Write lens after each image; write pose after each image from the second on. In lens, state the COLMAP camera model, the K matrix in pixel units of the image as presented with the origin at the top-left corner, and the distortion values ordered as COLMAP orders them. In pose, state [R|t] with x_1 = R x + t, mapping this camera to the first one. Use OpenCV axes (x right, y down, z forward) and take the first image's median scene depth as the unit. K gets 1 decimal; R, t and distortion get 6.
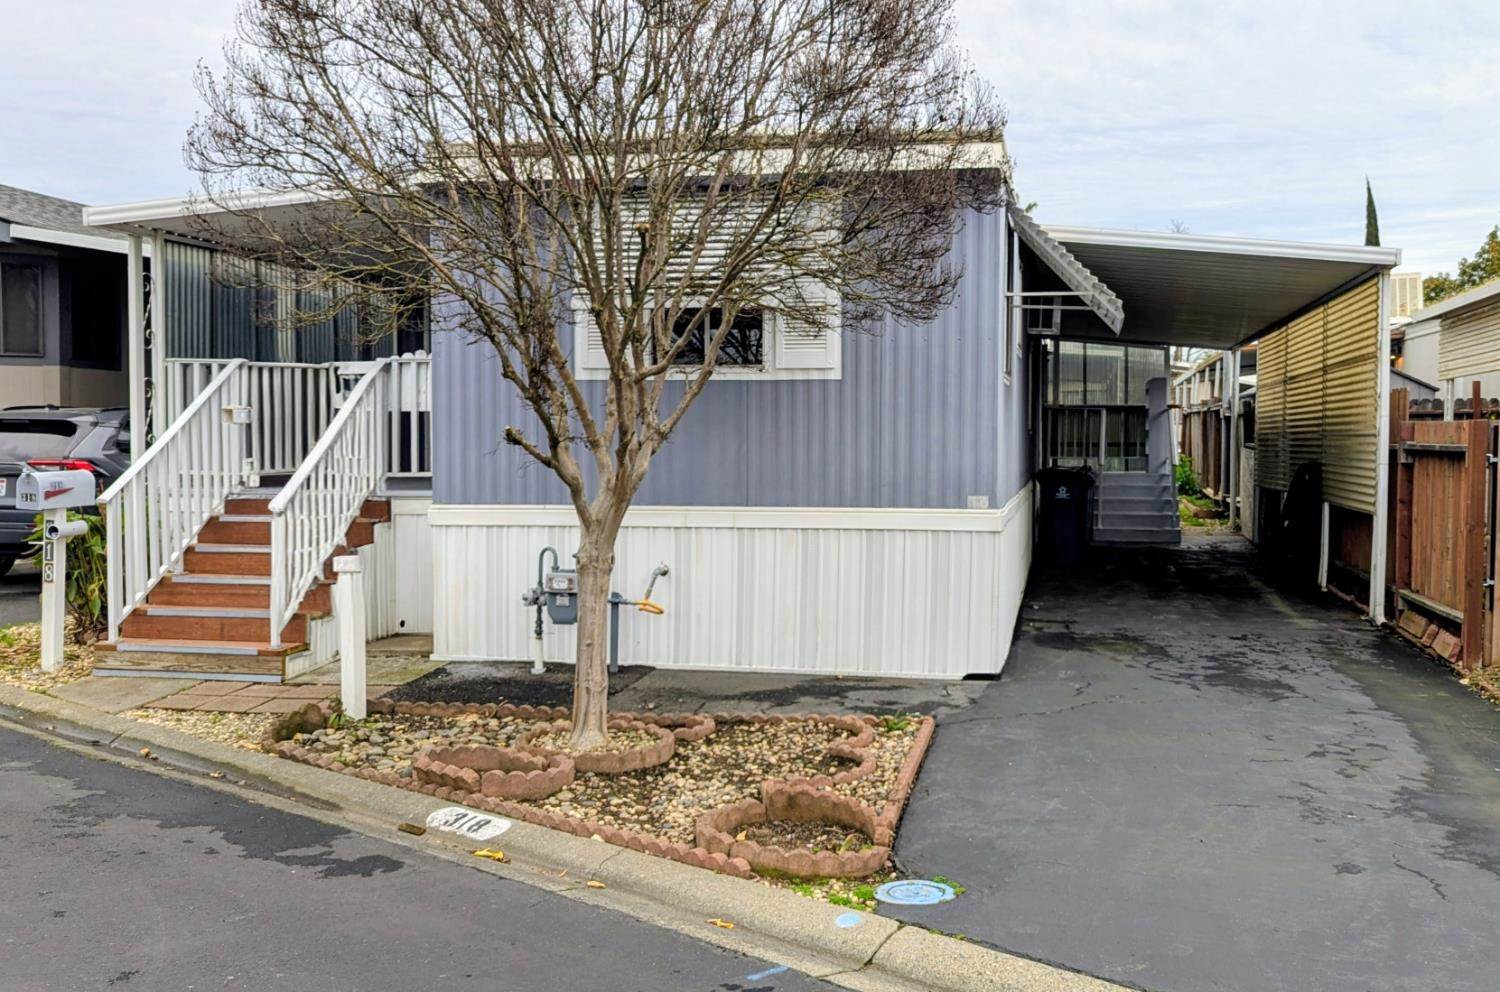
lens RADIAL K [[1378.7, 0, 751.3], [0, 1378.7, 488.4], [0, 0, 1]] dist [0.039020, 0.000000]
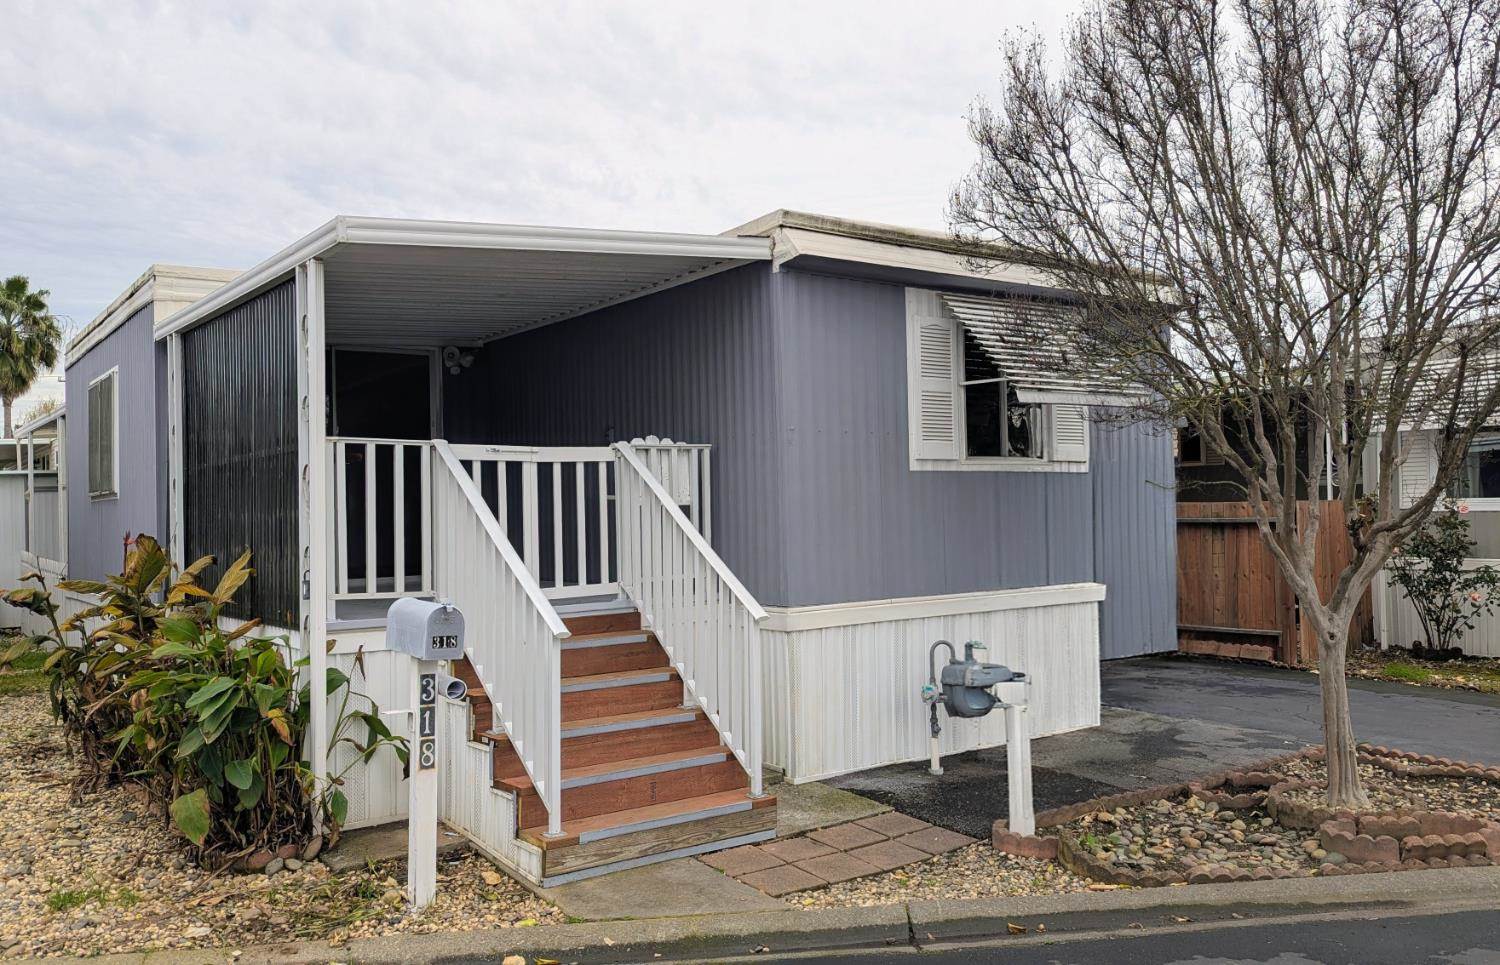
lens RADIAL K [[1235.1, 0, 756.3], [0, 1235.1, 486.5], [0, 0, 1]] dist [0.046056, -0.008012]
pose [[0.676173, -0.002358, 0.736739, -0.876602], [0.051488, 0.997701, -0.044063, -0.034652], [-0.734941, 0.067727, 0.674740, 0.494791]]
